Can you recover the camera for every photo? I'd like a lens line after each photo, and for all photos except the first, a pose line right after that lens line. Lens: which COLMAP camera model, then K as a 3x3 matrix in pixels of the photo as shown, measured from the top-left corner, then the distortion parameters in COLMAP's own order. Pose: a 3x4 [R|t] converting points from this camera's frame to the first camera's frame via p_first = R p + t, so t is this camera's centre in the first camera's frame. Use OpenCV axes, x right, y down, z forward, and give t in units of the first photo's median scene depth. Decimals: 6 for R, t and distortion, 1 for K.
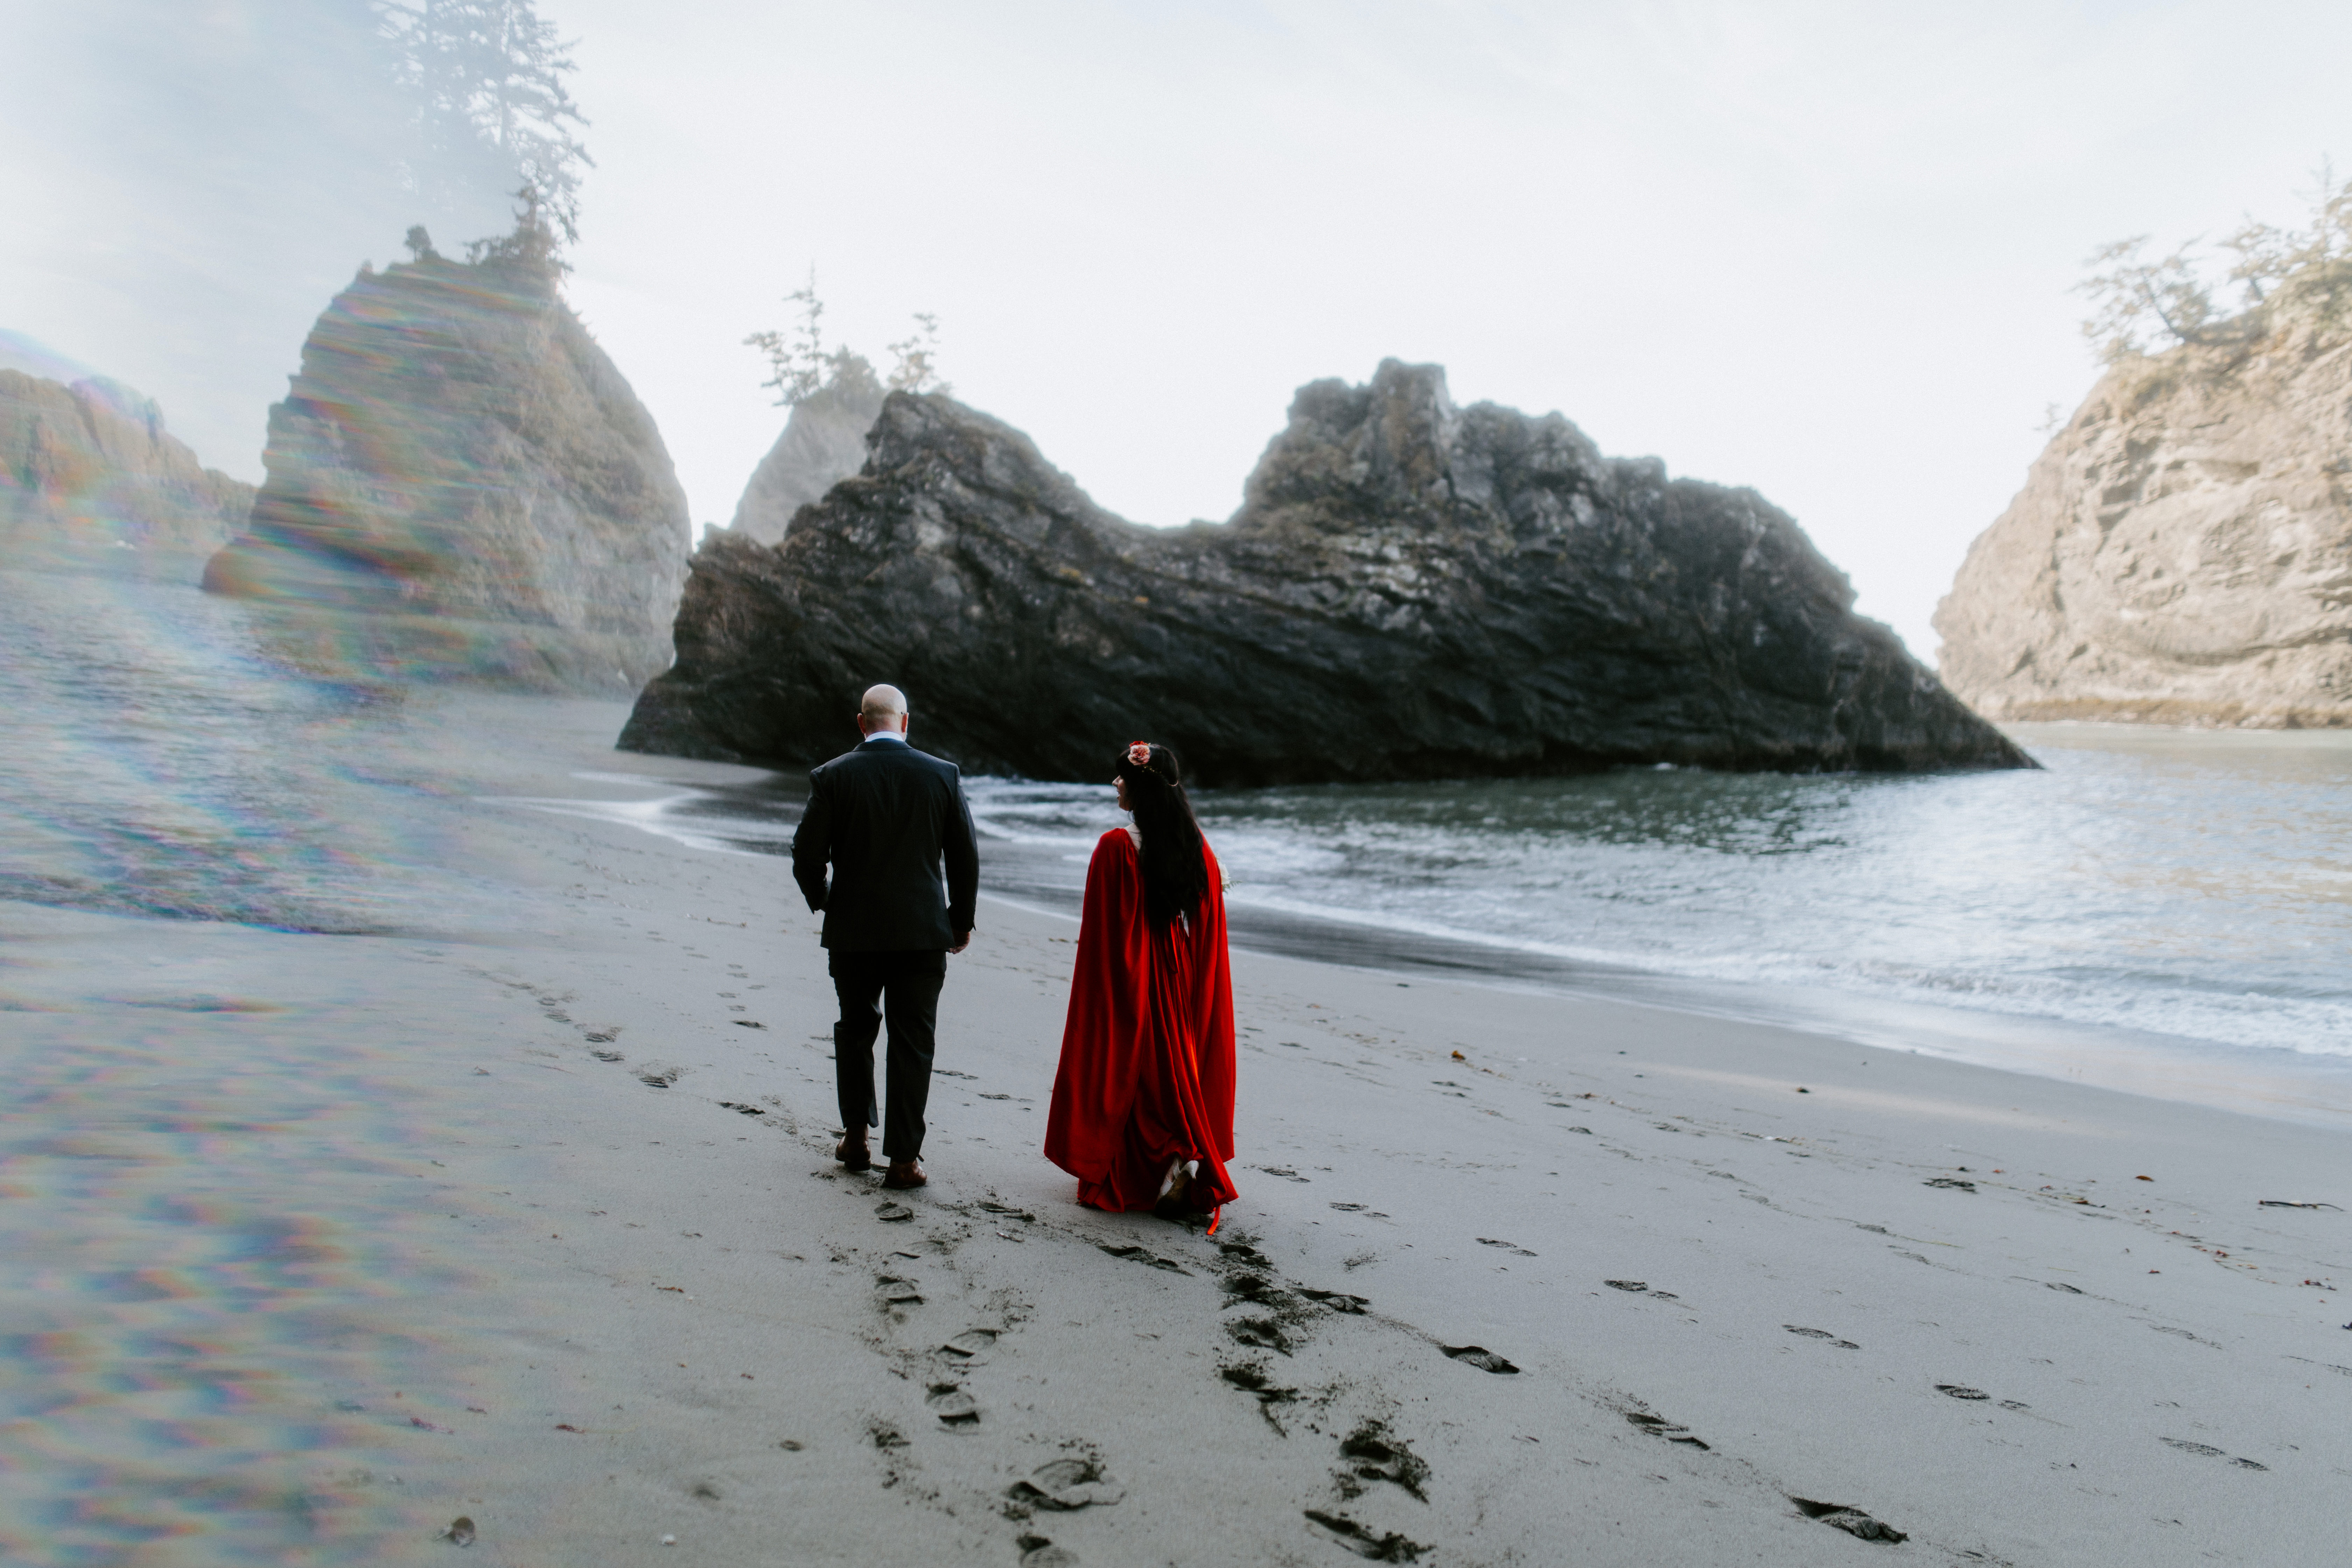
lens RADIAL K [[2205.0, 0, 1176.0], [0, 2205.0, 784.0], [0, 0, 1]] dist [-0.001859, 0.009957]
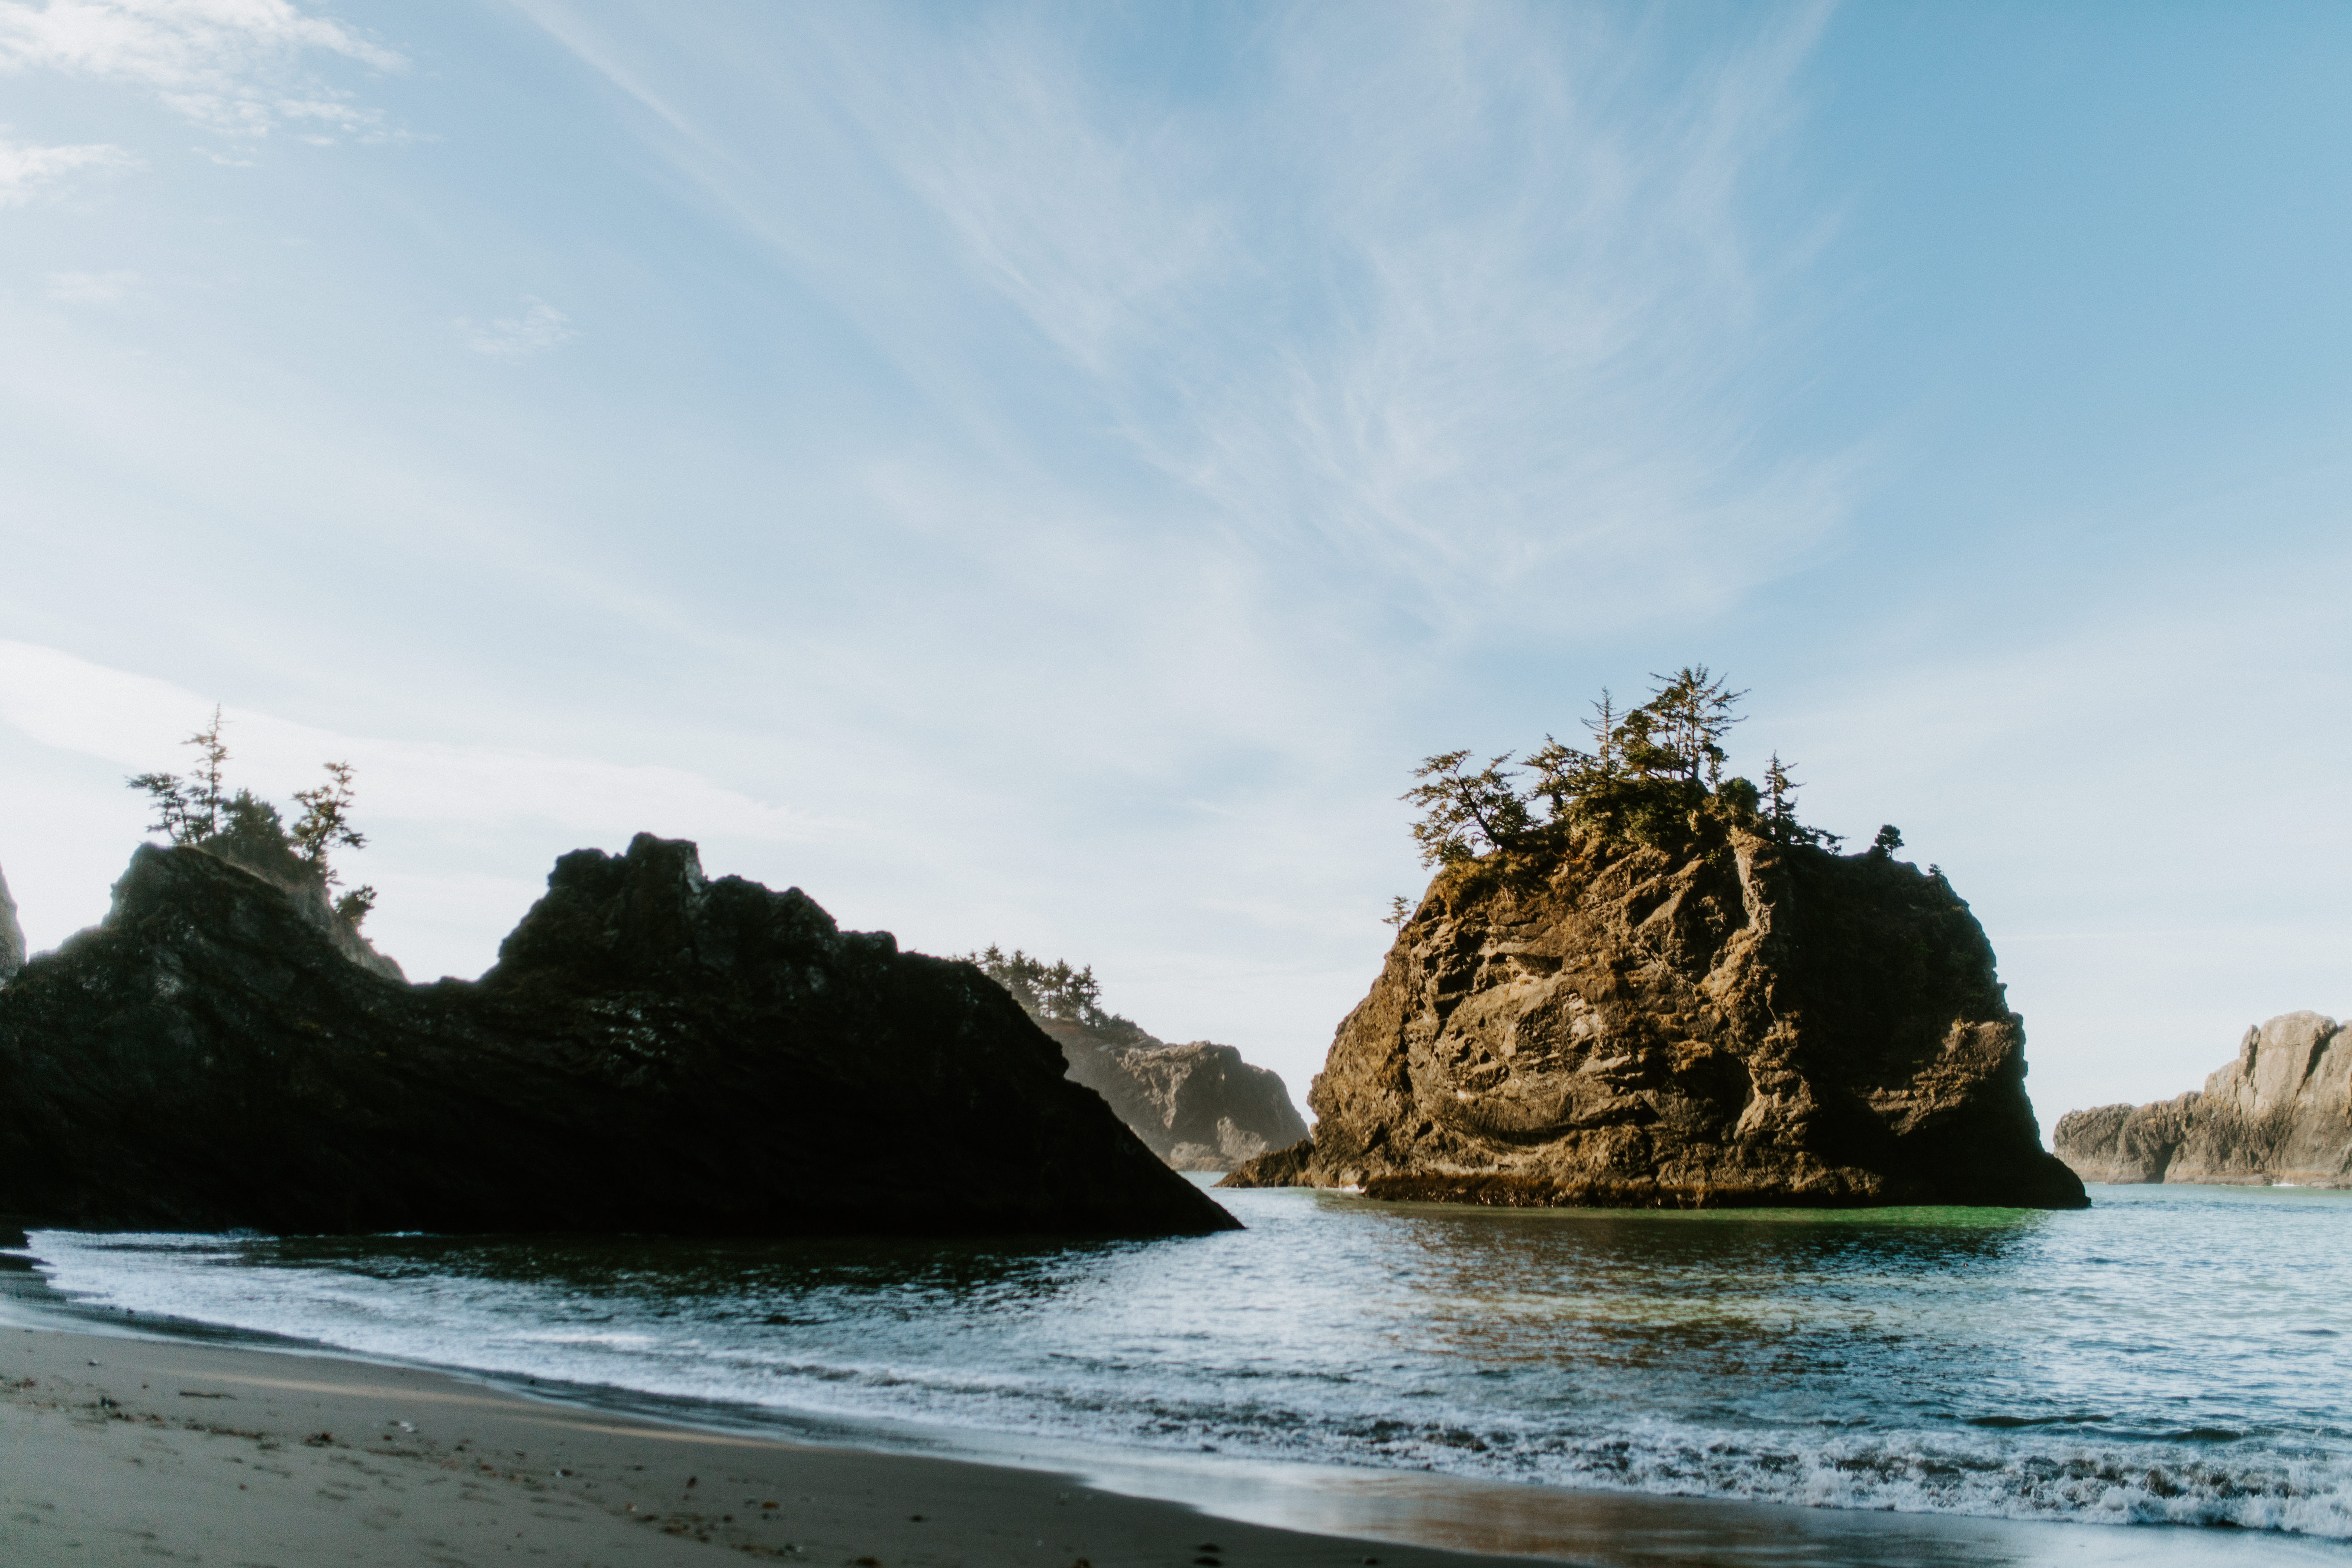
lens RADIAL K [[2279.4, 0, 1176.0], [0, 2279.4, 784.0], [0, 0, 1]] dist [-0.004507, 0.013850]
pose [[0.977597, 0.047272, 0.205109, 0.121683], [-0.003472, 0.977943, -0.208841, 0.014217], [-0.210457, 0.203450, 0.956199, -0.121061]]
